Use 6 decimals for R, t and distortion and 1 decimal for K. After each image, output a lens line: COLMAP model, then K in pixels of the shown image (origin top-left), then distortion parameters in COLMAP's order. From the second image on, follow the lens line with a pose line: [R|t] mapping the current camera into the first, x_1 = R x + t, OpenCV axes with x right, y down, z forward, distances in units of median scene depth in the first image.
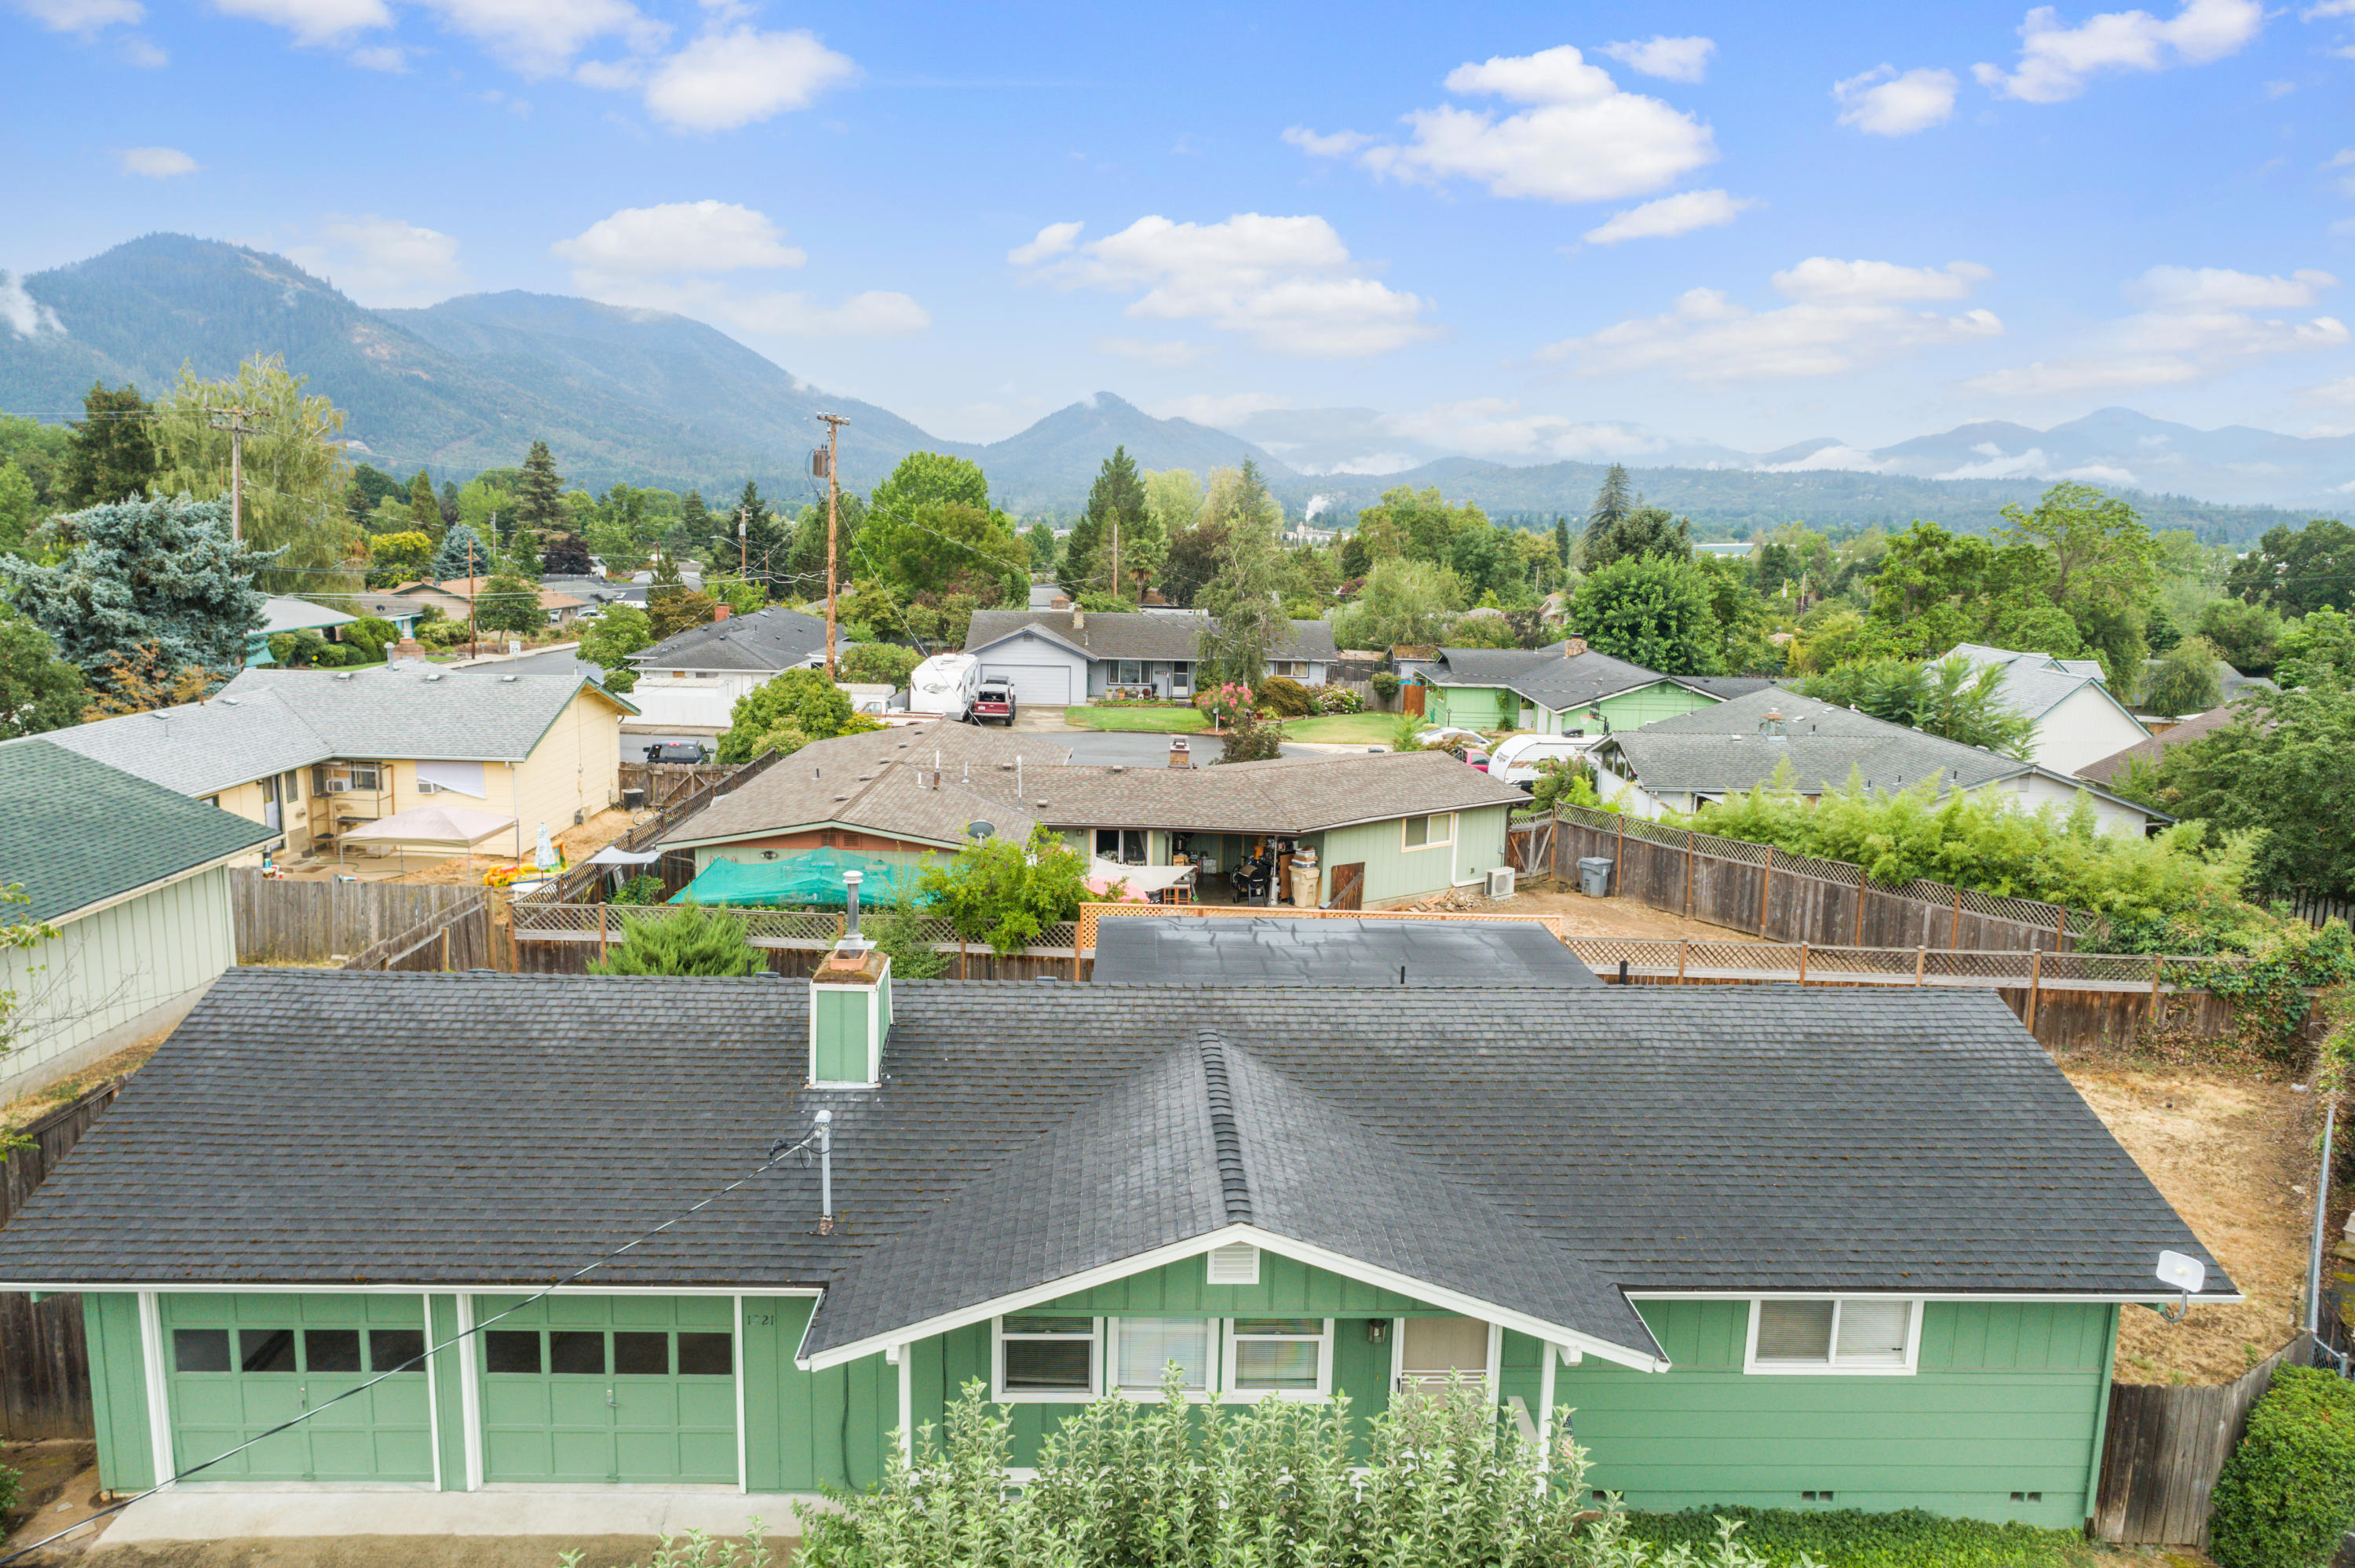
lens RADIAL K [[1589.4, 0, 1180.9], [0, 1589.4, 791.3], [0, 0, 1]] dist [-0.002879, 0.011629]
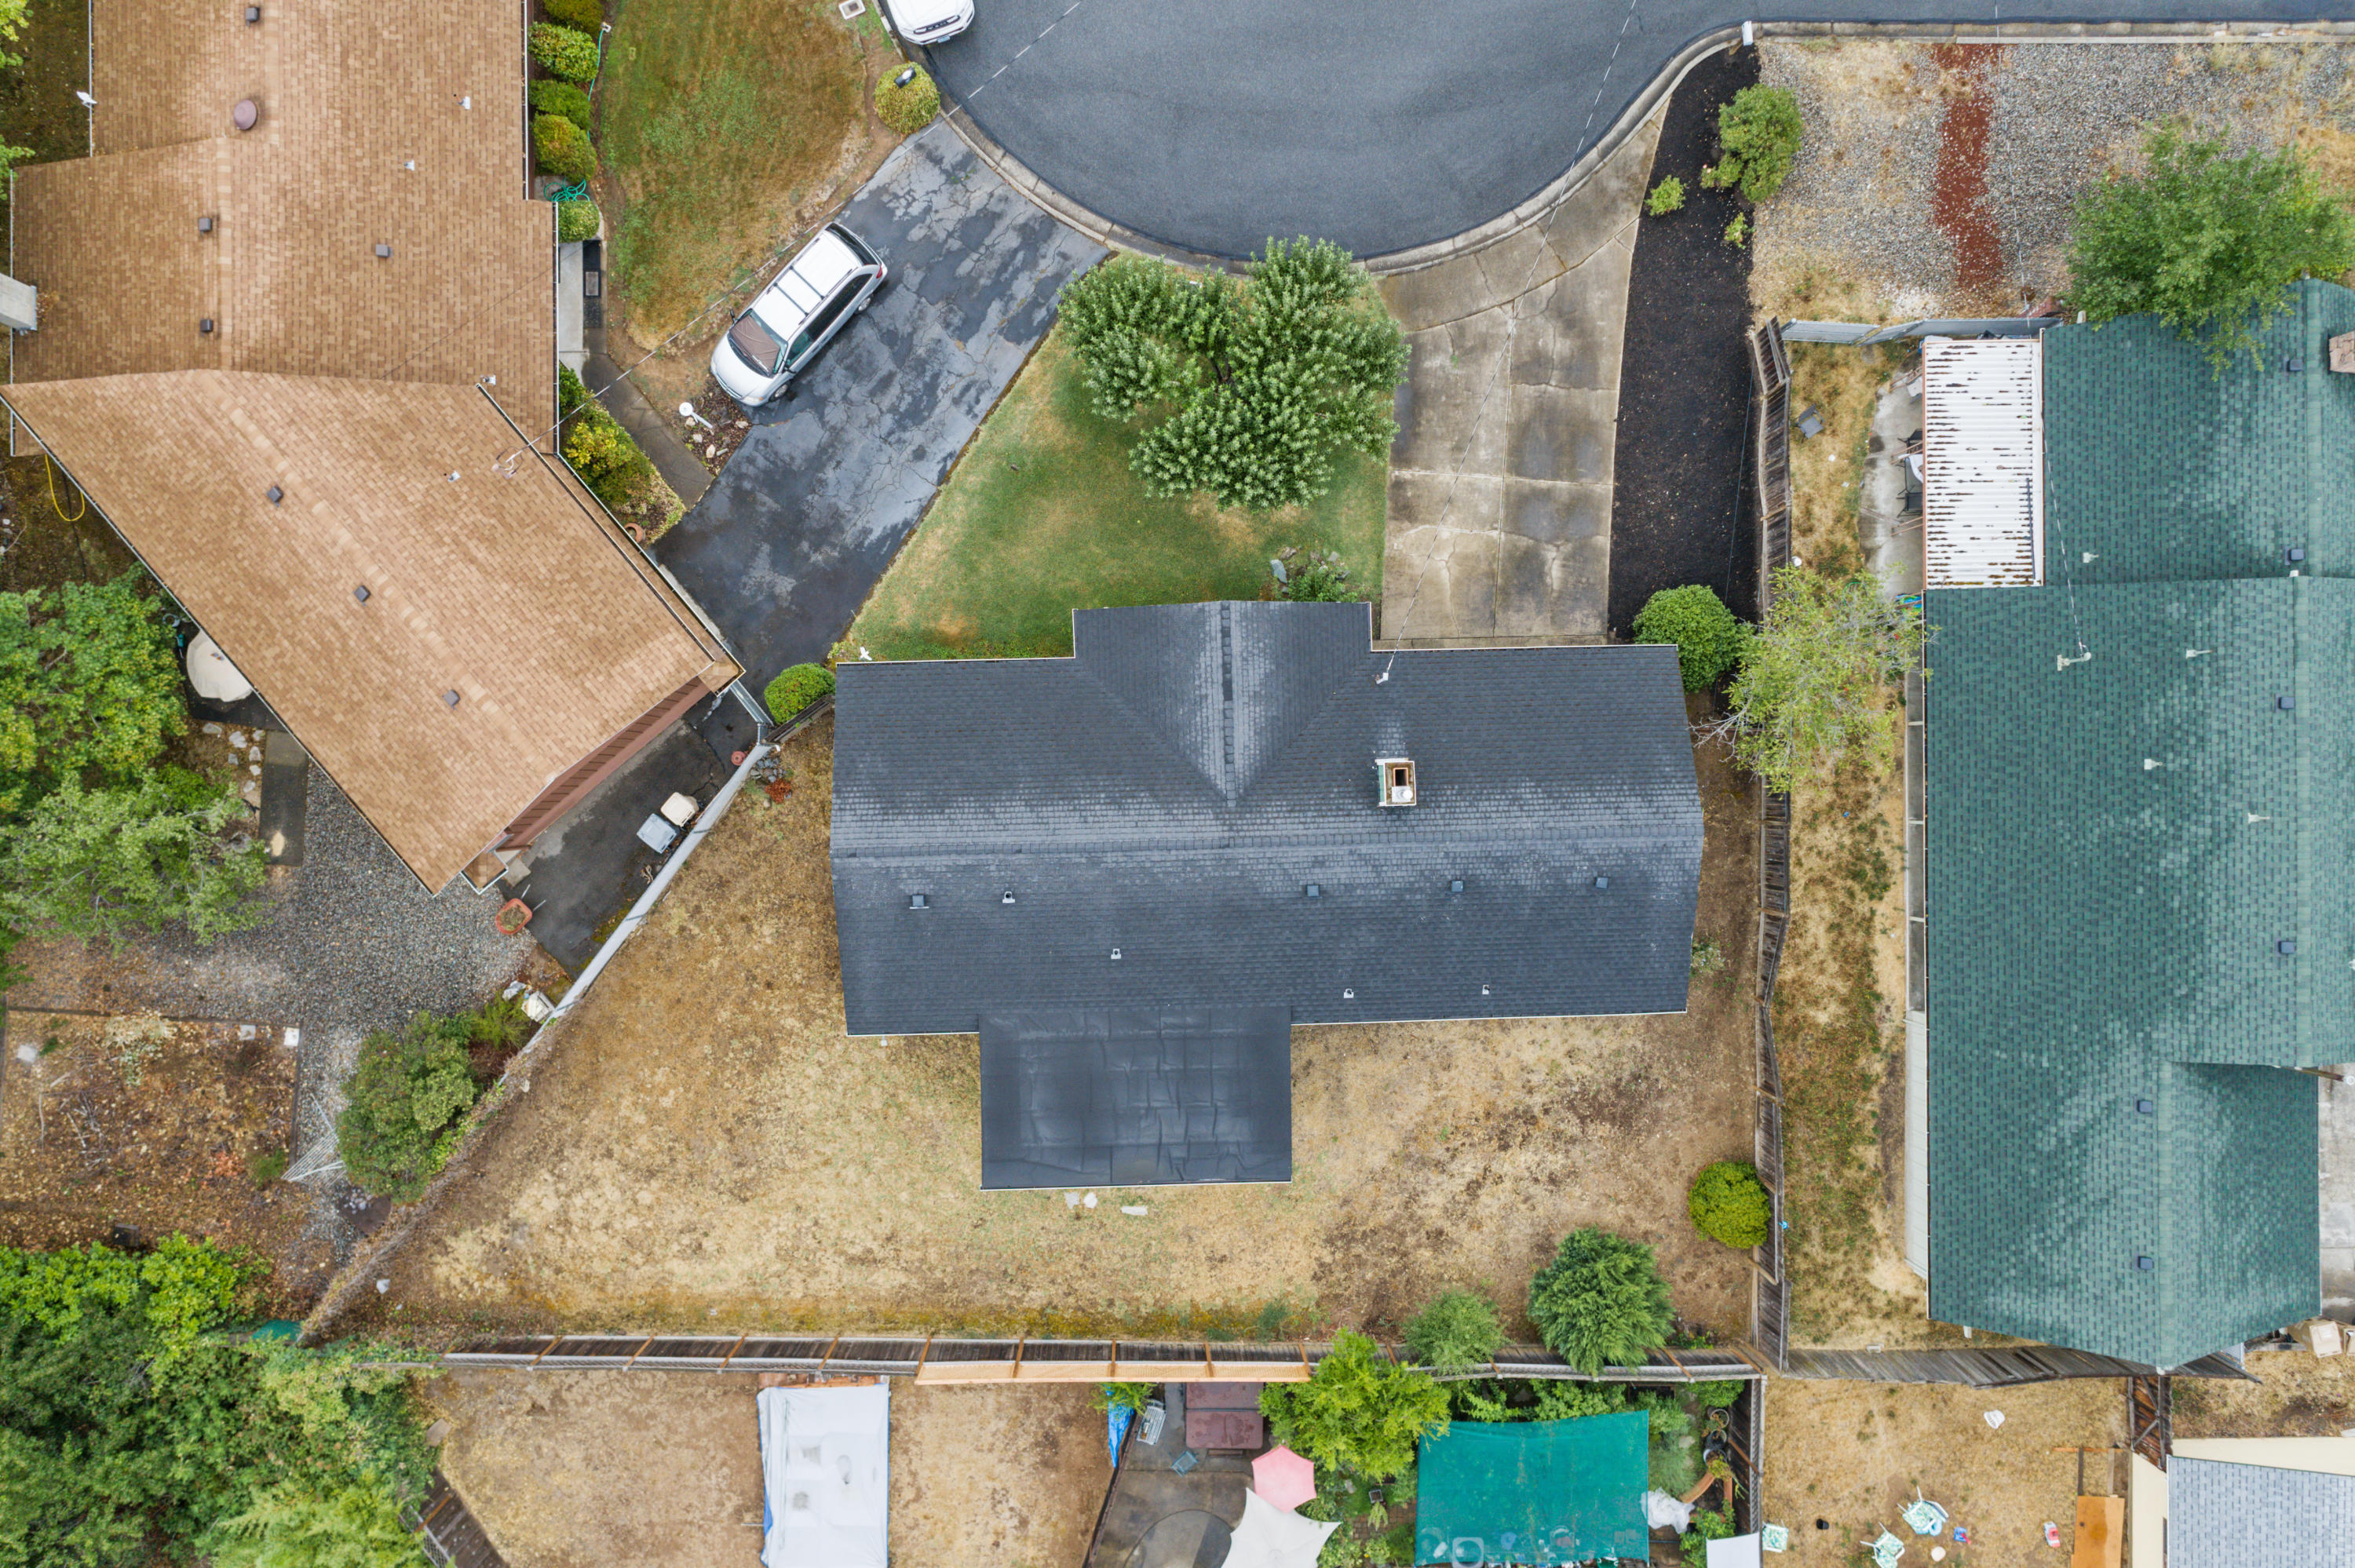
lens RADIAL K [[1589.4, 0, 1185.2], [0, 1589.4, 773.6], [0, 0, 1]] dist [-0.002879, 0.011629]
pose [[-0.998431, -0.005064, -0.055759, 0.116073], [-0.054108, -0.168722, 0.984177, -1.133505], [-0.014392, 0.985651, 0.168183, 0.355546]]
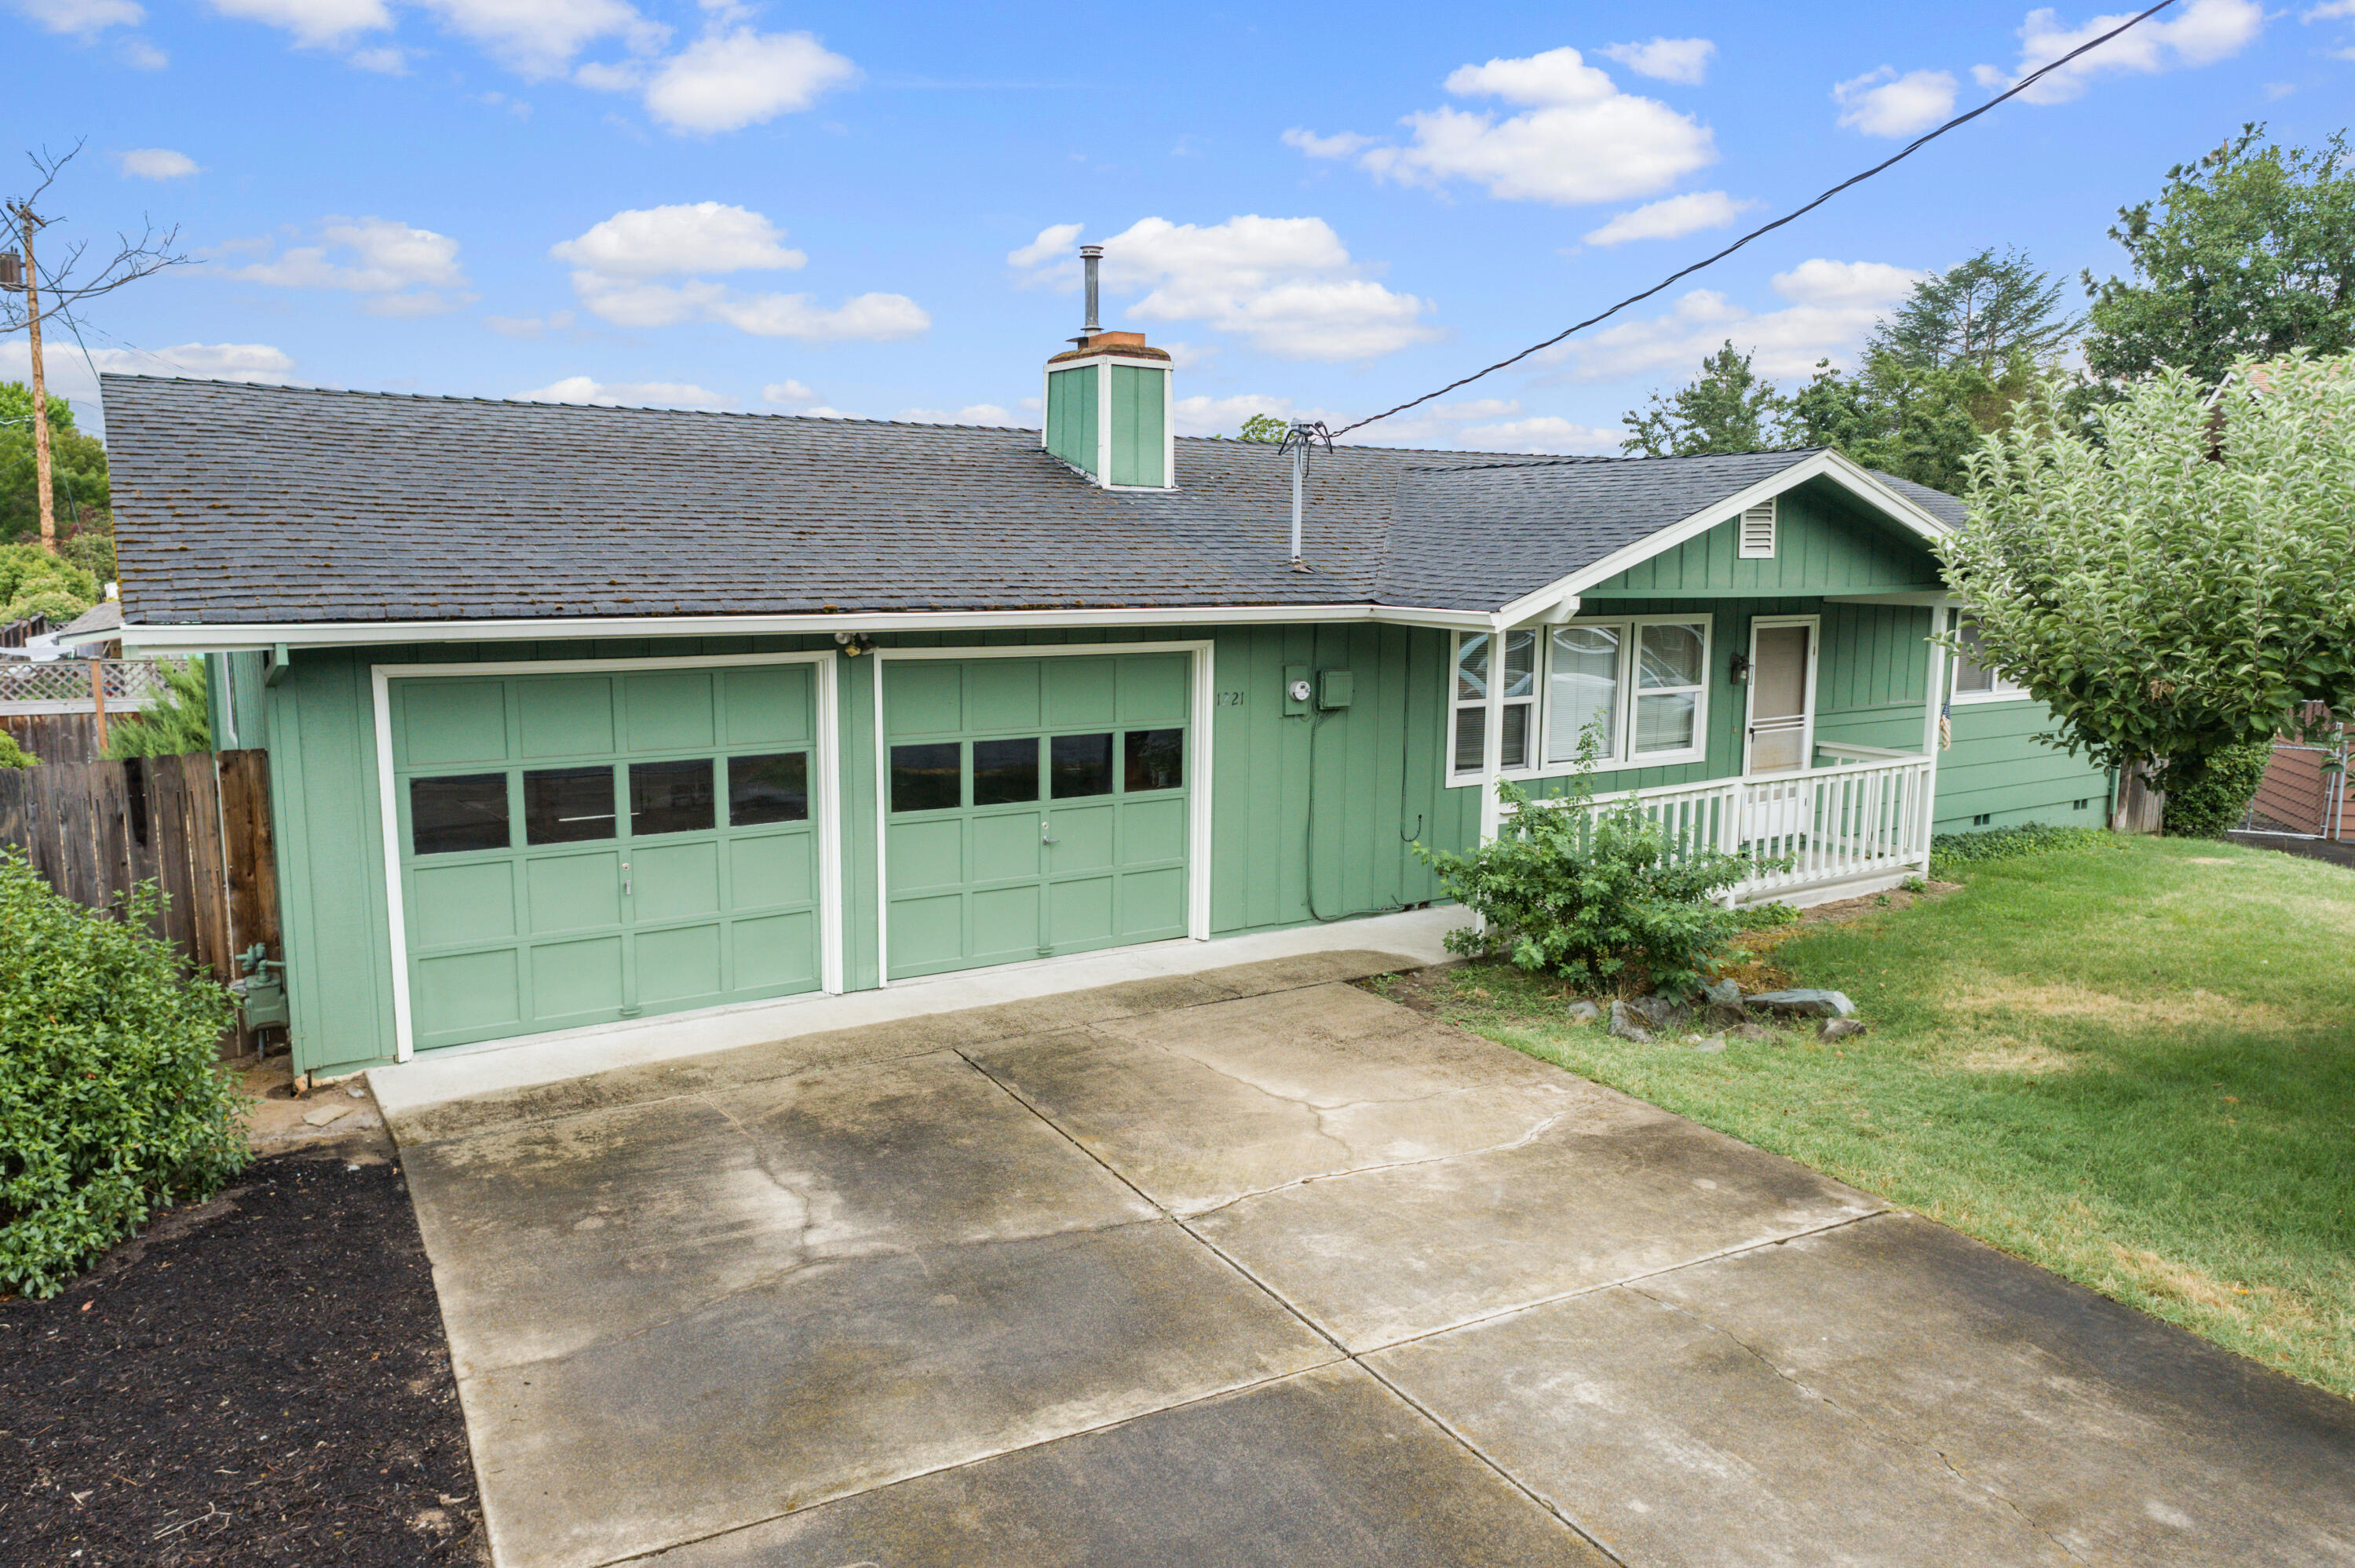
lens RADIAL K [[1589.4, 0, 1176.1], [0, 1589.4, 770.3], [0, 0, 1]] dist [-0.002879, 0.011629]
pose [[0.849952, -0.088577, 0.519360, -0.348493], [0.106054, 0.994352, -0.003975, 0.183311], [-0.516075, 0.058459, 0.854546, 0.171358]]
